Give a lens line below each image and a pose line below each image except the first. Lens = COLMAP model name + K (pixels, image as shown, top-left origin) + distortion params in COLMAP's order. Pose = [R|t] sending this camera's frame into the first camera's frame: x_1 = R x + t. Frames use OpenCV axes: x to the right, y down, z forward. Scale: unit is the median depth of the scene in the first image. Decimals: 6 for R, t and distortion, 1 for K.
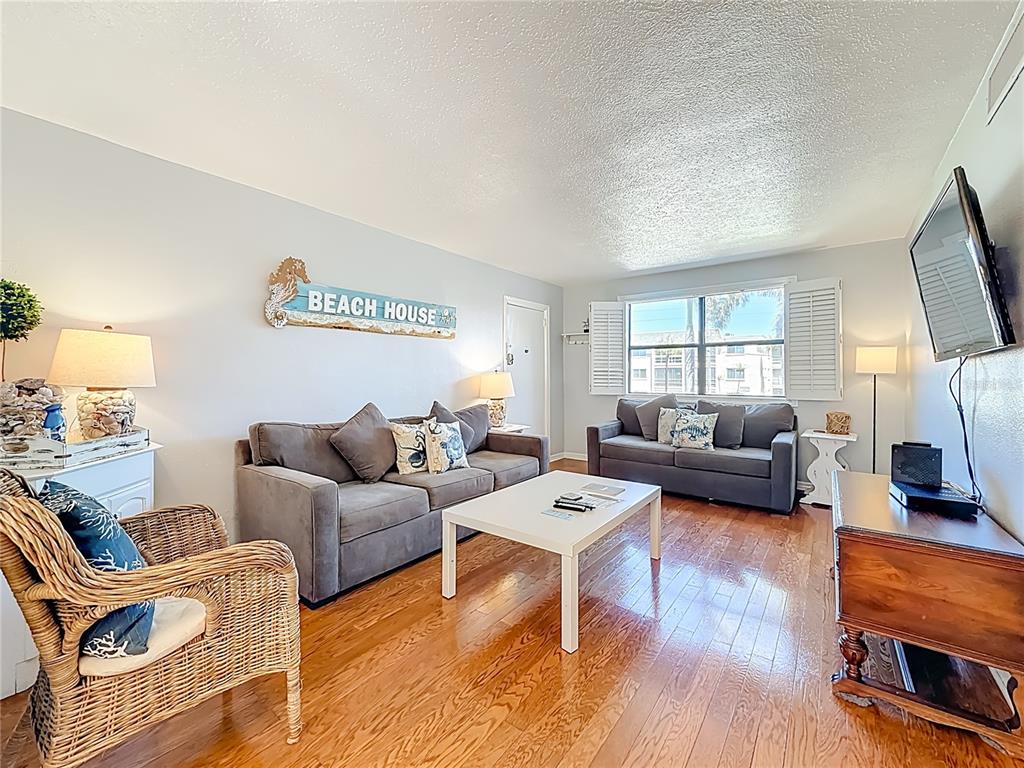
lens RADIAL K [[414.5, 0, 519.5], [0, 414.5, 376.8], [0, 0, 1]] dist [0.001633, -0.000390]
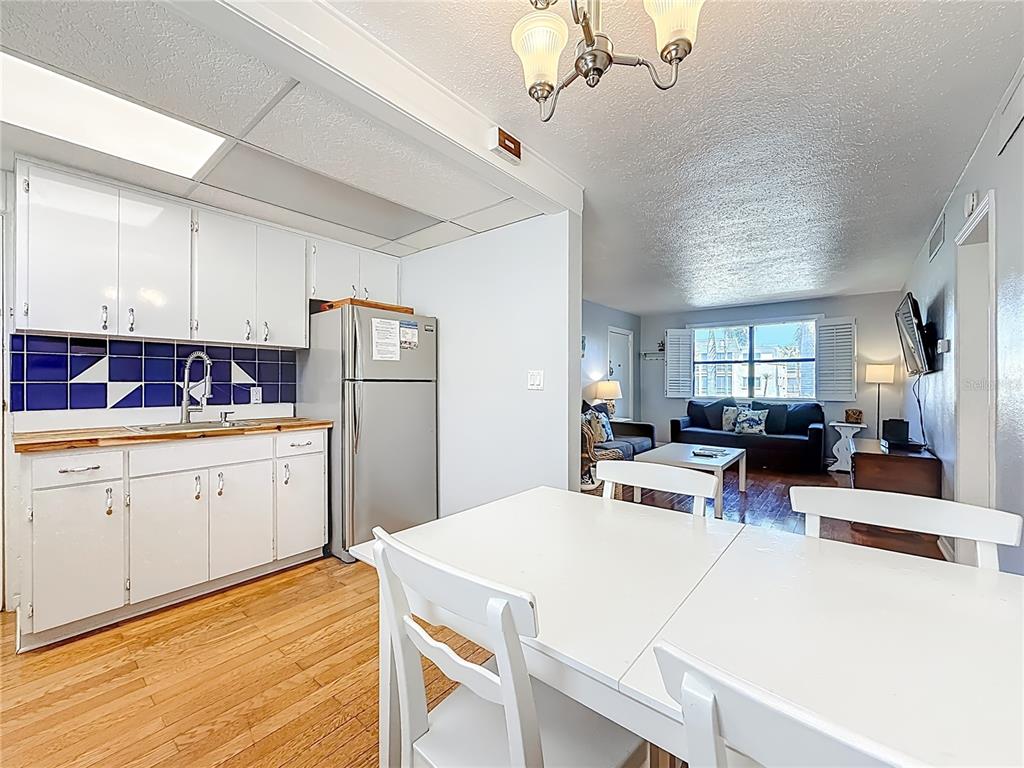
lens RADIAL K [[414.5, 0, 511.1], [0, 414.5, 384.3], [0, 0, 1]] dist [0.001633, -0.000390]
pose [[0.999417, 0.002489, -0.034065, -0.355398], [-0.002462, 0.999997, 0.000825, 0.000752], [0.034067, -0.000741, 0.999419, -0.458942]]
